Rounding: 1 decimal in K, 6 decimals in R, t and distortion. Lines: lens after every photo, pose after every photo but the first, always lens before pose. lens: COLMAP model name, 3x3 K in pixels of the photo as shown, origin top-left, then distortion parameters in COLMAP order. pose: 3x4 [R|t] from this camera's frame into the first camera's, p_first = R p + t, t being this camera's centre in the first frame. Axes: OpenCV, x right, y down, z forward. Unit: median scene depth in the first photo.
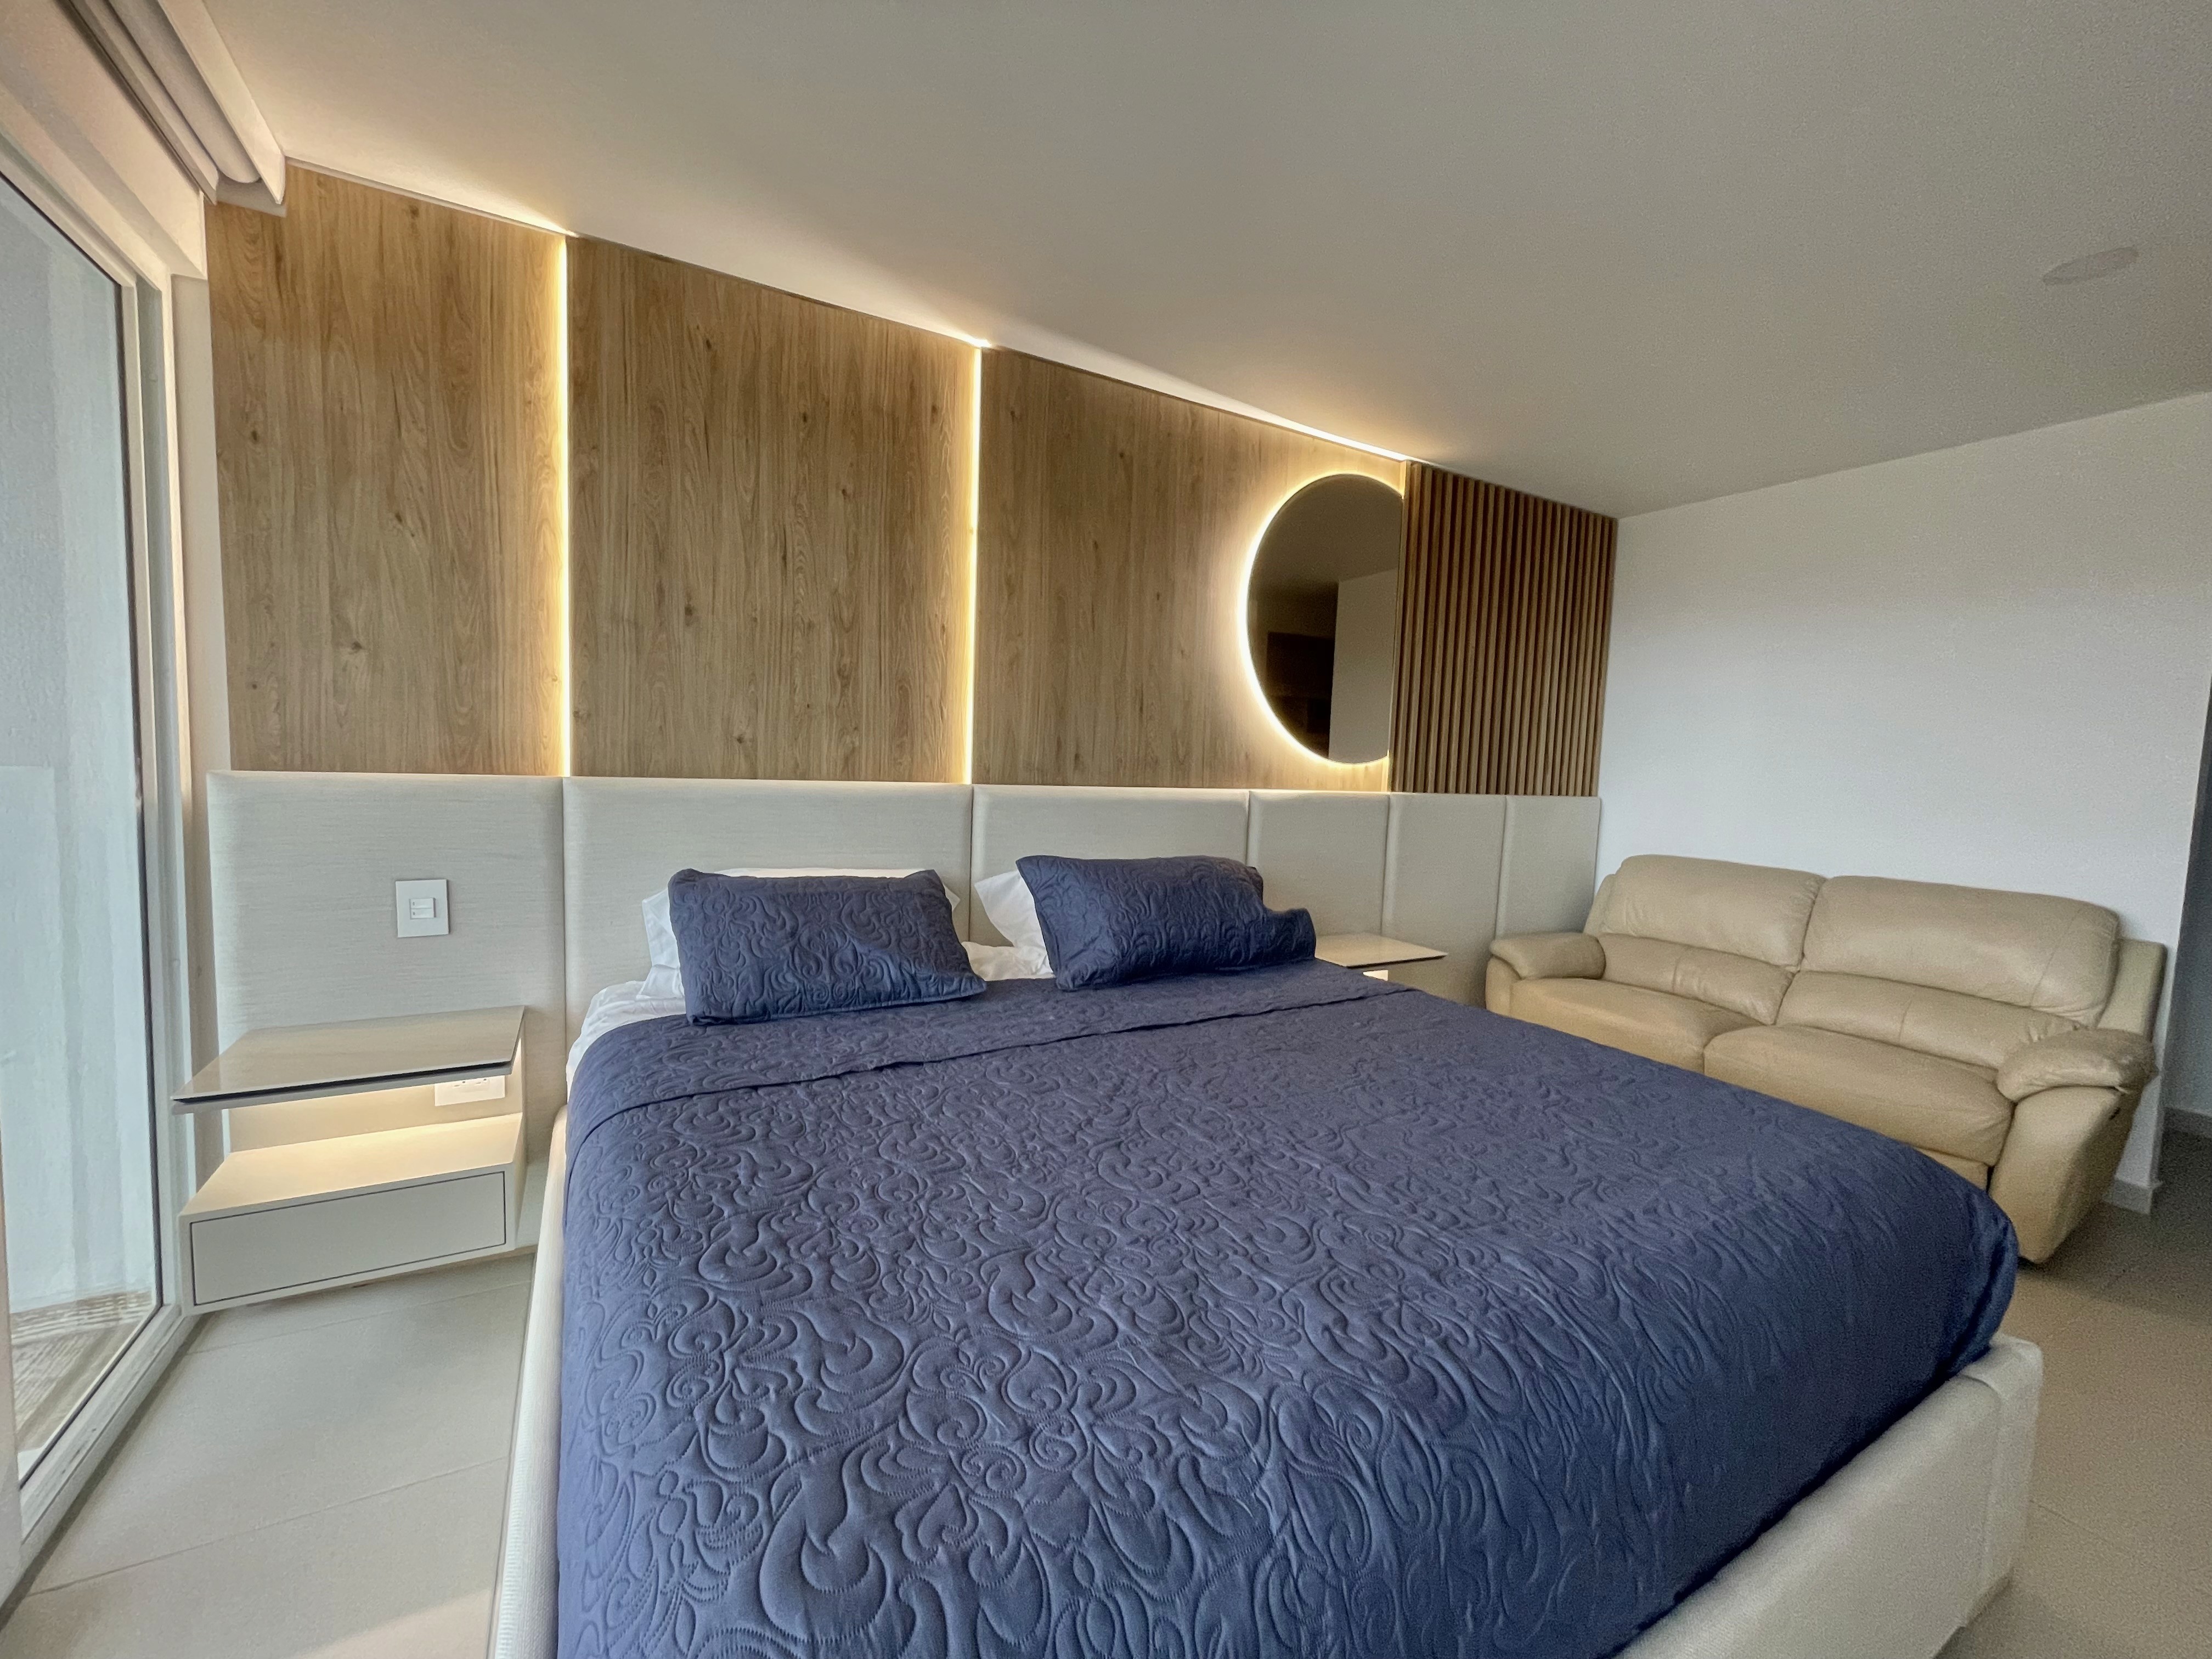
lens RADIAL K [[886.7, 0, 1098.0], [0, 886.7, 830.8], [0, 0, 1]] dist [0.001670, -0.000618]
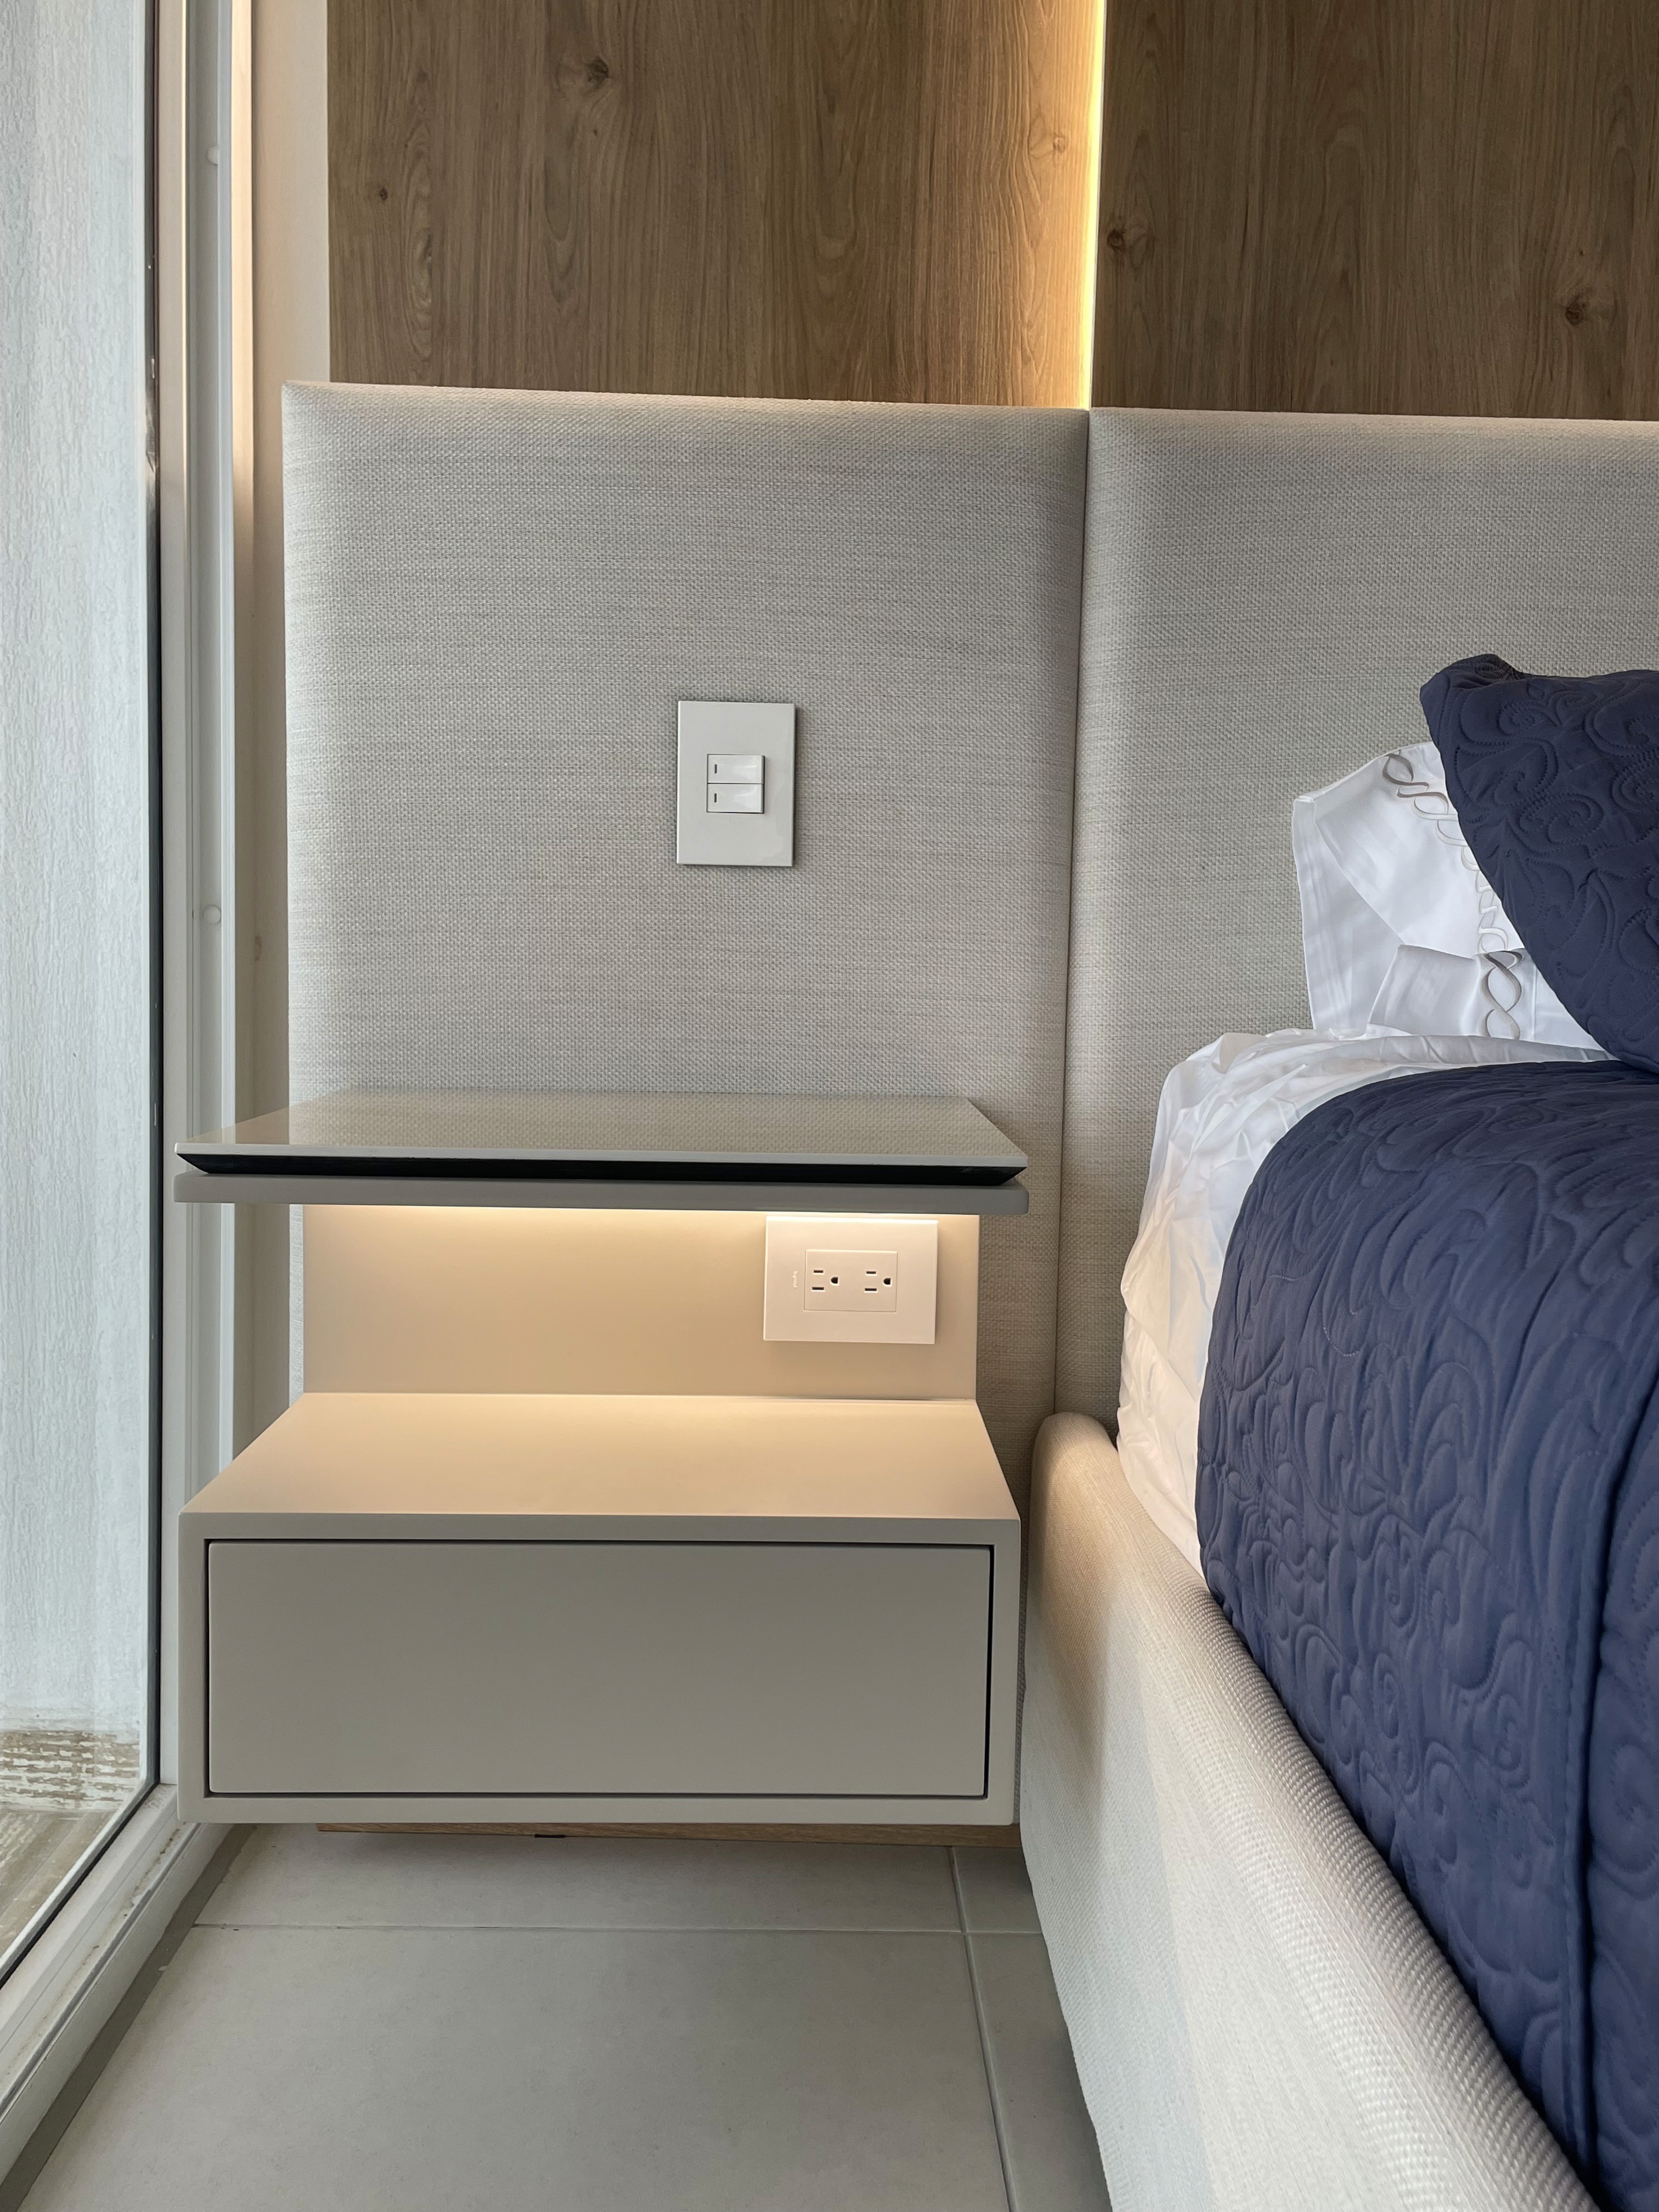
lens RADIAL K [[1814.7, 0, 846.2], [0, 1814.7, 1108.4], [0, 0, 1]] dist [0.034756, -0.018074]
pose [[0.887916, 0.023883, -0.459385, -0.351802], [-0.028576, 0.999586, -0.003266, 0.193521], [0.459117, 0.016027, 0.888231, 0.349204]]
